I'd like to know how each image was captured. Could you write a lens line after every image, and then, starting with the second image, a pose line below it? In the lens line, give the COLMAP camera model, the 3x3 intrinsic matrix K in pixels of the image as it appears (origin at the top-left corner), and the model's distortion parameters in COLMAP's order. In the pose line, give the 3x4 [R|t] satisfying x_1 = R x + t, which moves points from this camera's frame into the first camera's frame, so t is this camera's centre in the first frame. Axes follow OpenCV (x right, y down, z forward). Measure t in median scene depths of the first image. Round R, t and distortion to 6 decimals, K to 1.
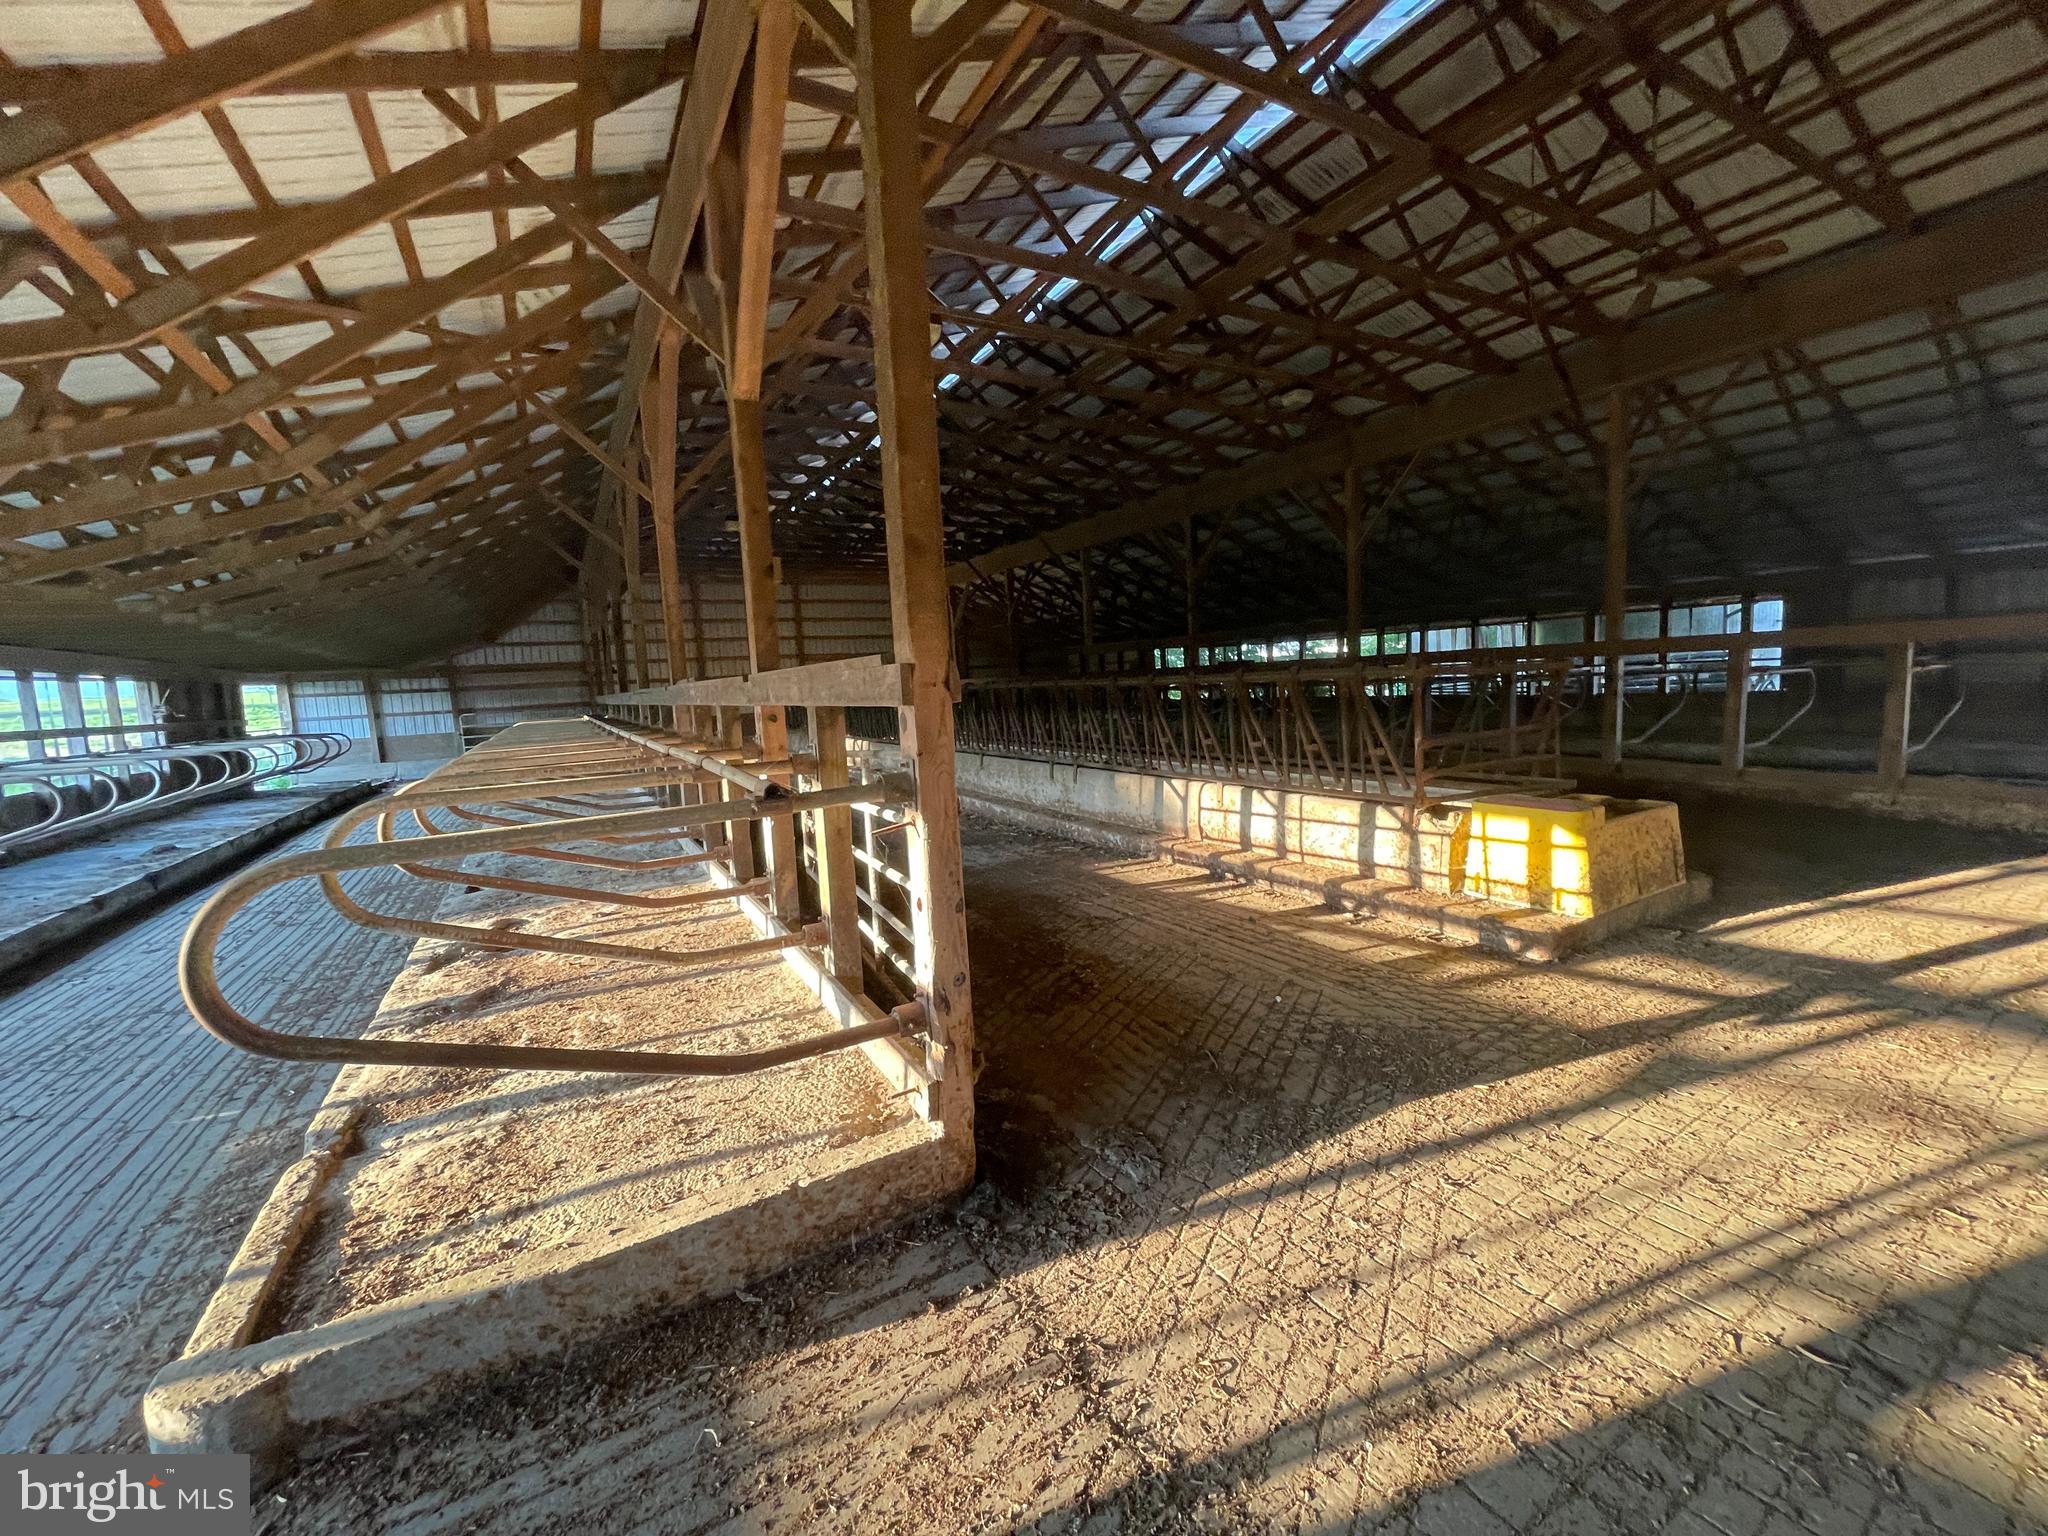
lens RADIAL K [[816.3, 0, 1025.8], [0, 816.3, 770.2], [0, 0, 1]] dist [-0.010860, 0.000938]
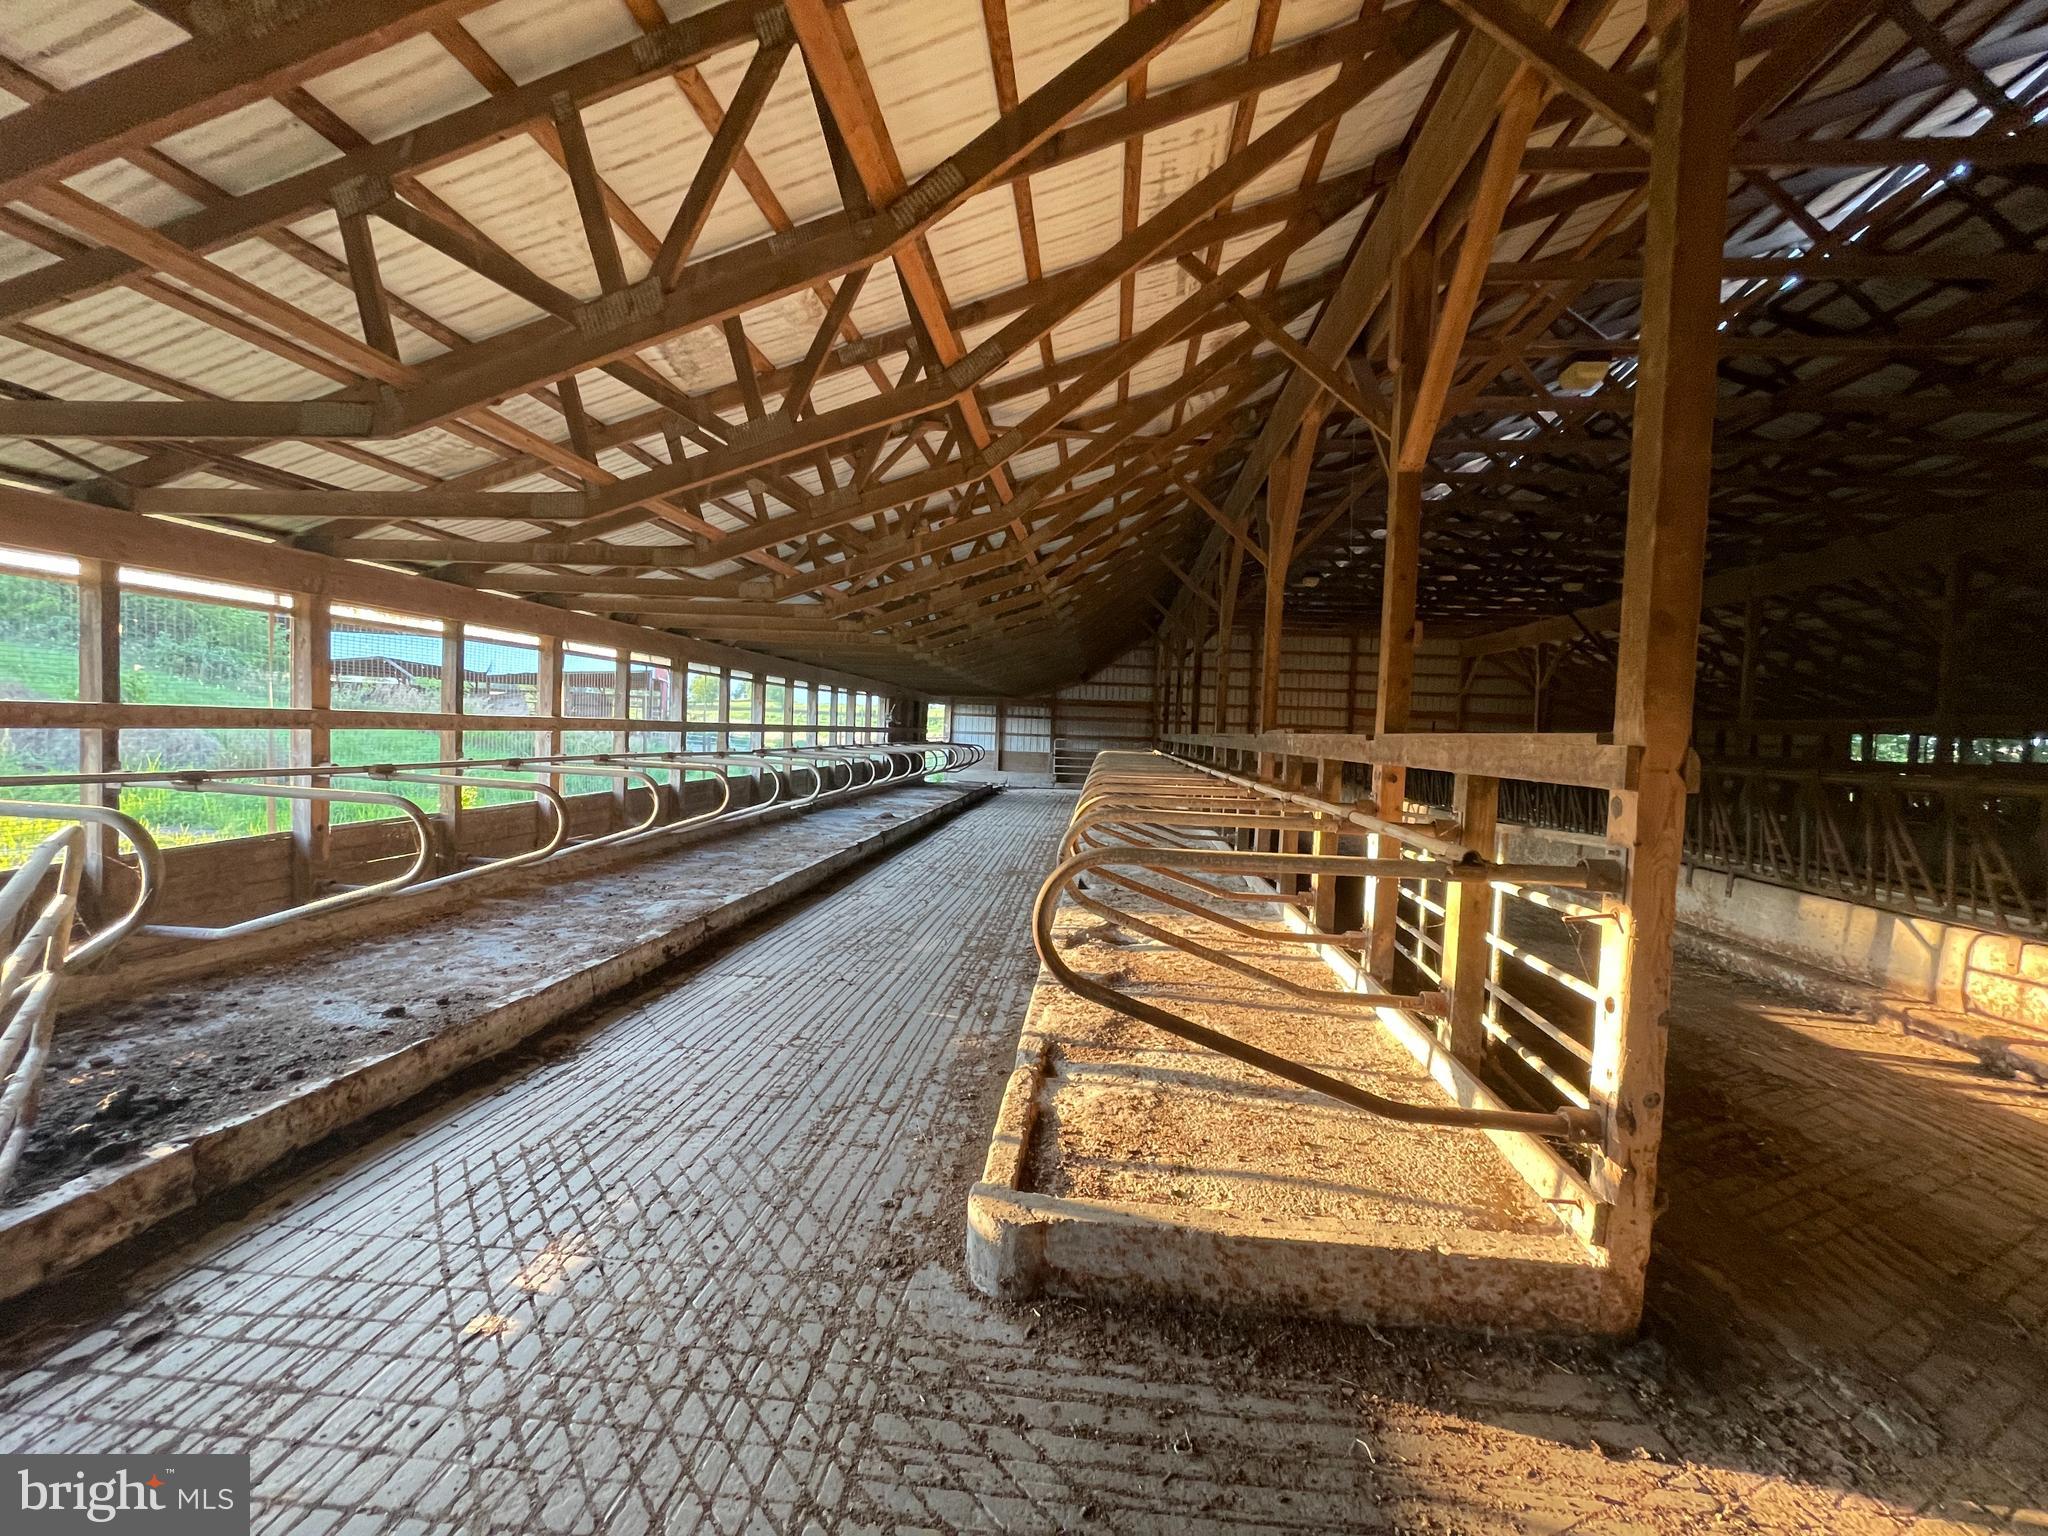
lens RADIAL K [[816.3, 0, 1025.8], [0, 816.3, 770.2], [0, 0, 1]] dist [-0.010860, 0.000938]
pose [[0.806933, 0.108837, -0.580529, -0.136244], [-0.143193, 0.989603, -0.013508, 0.007848], [0.573022, 0.094028, 0.814128, -0.127886]]
